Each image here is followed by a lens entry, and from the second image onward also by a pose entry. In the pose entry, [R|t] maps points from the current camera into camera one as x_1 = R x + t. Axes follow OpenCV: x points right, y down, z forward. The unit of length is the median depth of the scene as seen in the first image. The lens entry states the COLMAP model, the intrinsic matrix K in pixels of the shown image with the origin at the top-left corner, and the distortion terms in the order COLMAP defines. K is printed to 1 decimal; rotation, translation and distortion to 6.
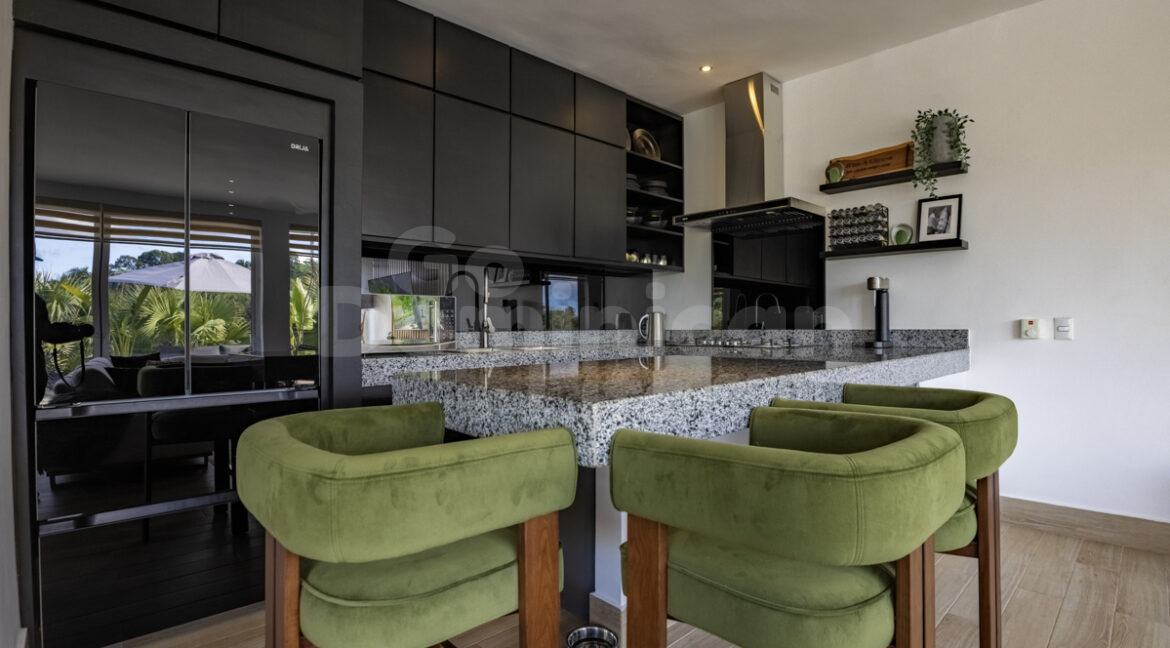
lens RADIAL K [[555.5, 0, 585.9], [0, 555.5, 322.9], [0, 0, 1]] dist [-0.049467, 0.014244]
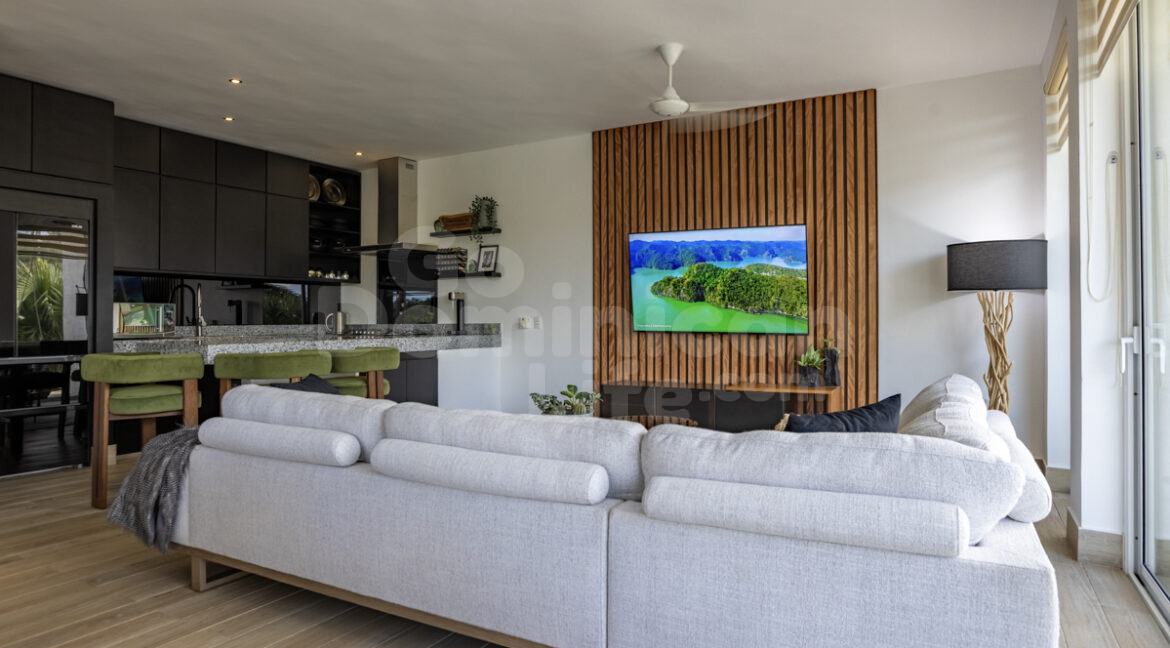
lens RADIAL K [[683.2, 0, 582.1], [0, 683.2, 318.0], [0, 0, 1]] dist [-0.037158, 0.002955]
pose [[0.961494, -0.000932, 0.274826, 0.327360], [0.001103, 0.999999, -0.000467, -0.003251], [-0.274825, 0.000753, 0.961494, -1.085036]]
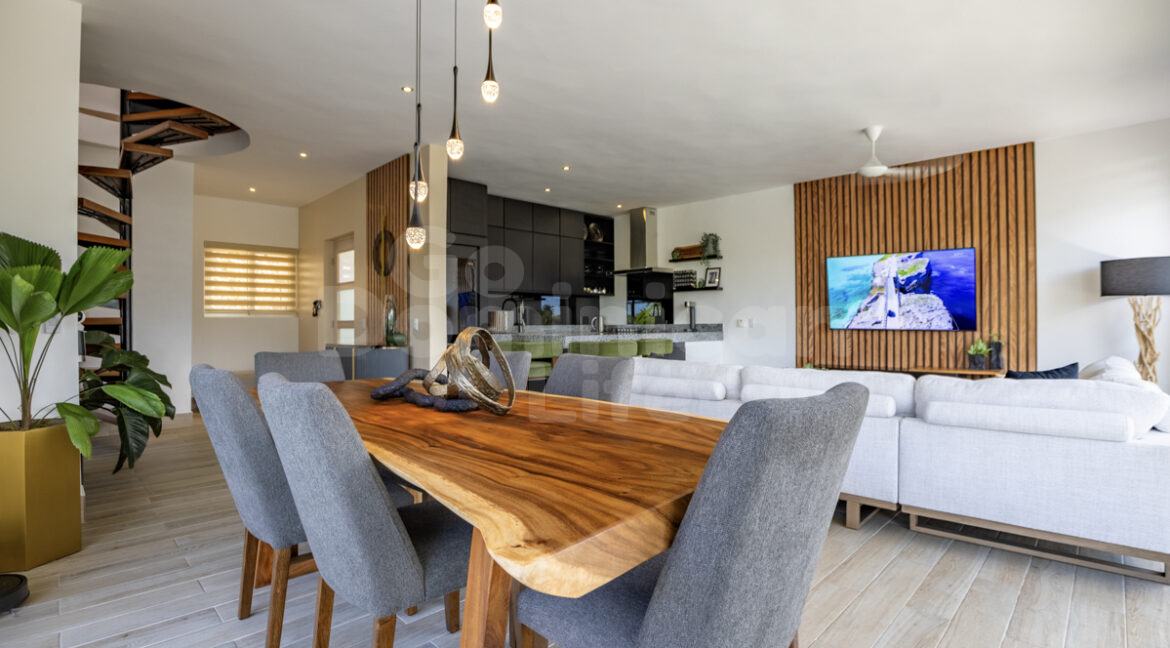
lens RADIAL K [[555.5, 0, 585.9], [0, 555.5, 322.9], [0, 0, 1]] dist [-0.049467, 0.014244]
pose [[0.999661, -0.004645, 0.025635, 0.028268], [0.004613, 0.999989, 0.001300, 0.003132], [-0.025640, -0.001181, 0.999671, -1.347829]]
